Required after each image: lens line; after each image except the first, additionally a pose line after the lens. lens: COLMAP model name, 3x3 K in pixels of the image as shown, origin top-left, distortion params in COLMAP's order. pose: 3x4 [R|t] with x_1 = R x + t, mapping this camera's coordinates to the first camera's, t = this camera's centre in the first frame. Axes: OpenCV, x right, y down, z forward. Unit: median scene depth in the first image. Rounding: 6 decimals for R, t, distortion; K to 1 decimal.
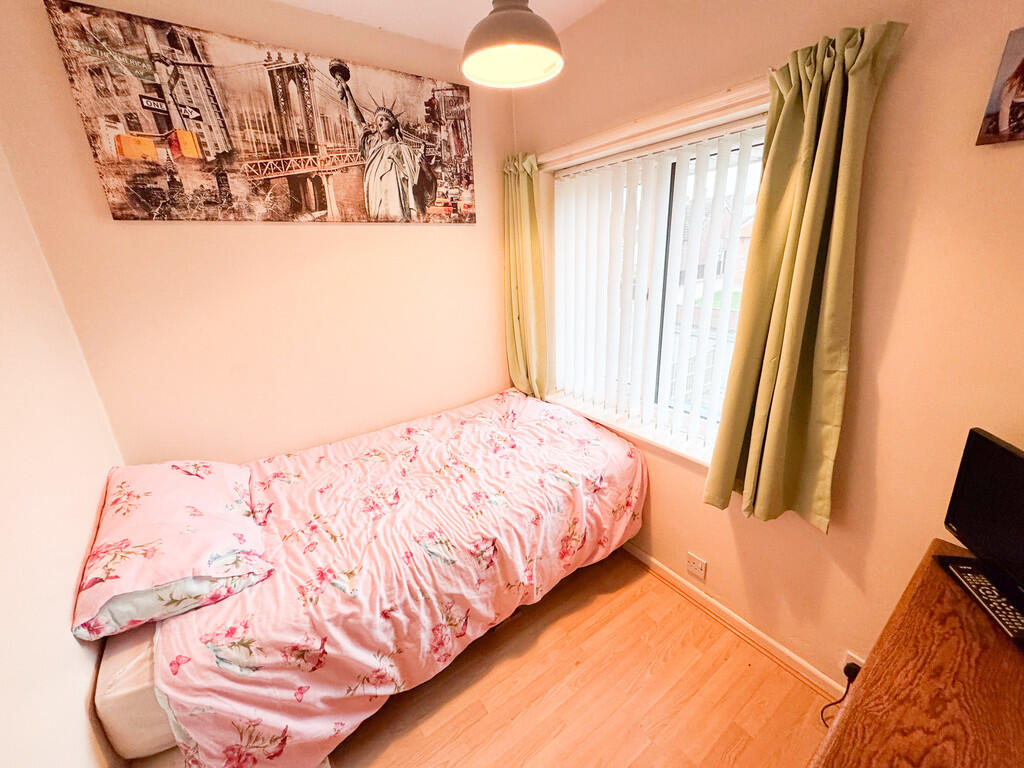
lens RADIAL K [[409.0, 0, 511.6], [0, 409.0, 385.4], [0, 0, 1]] dist [0.002151, 0.000508]
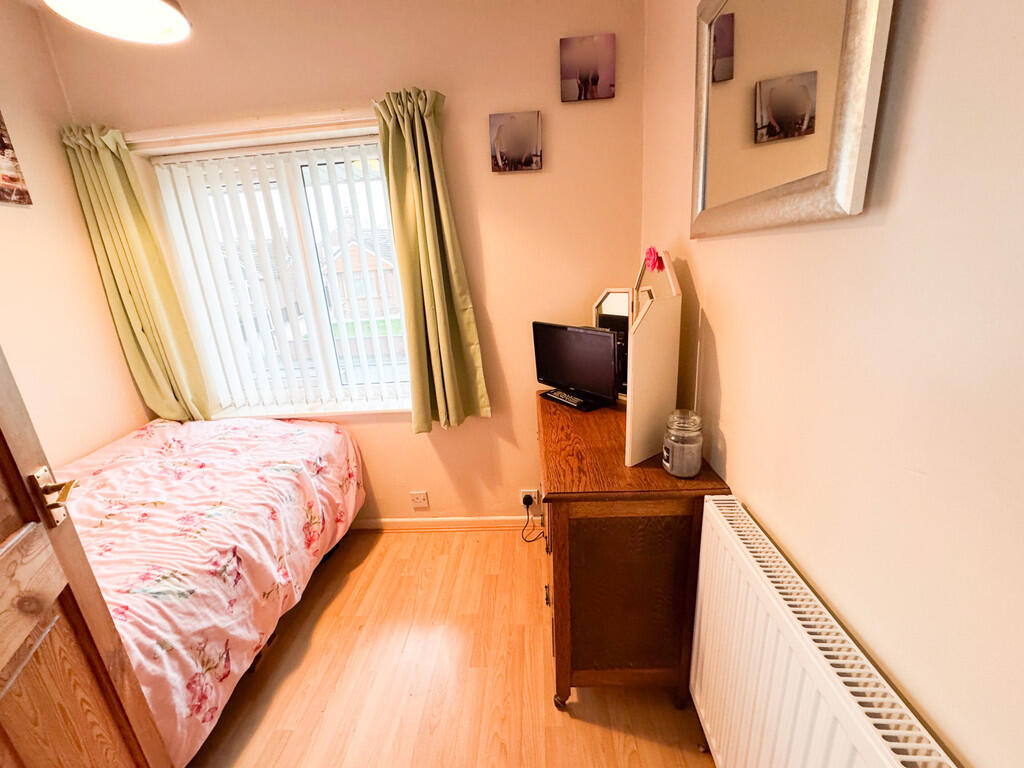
lens RADIAL K [[409.0, 0, 514.7], [0, 409.0, 384.2], [0, 0, 1]] dist [0.002151, 0.000508]
pose [[0.620058, -0.217814, 0.753714, -0.220355], [0.284125, 0.957820, 0.043056, 0.152915], [-0.731301, 0.187452, 0.655790, -0.059164]]
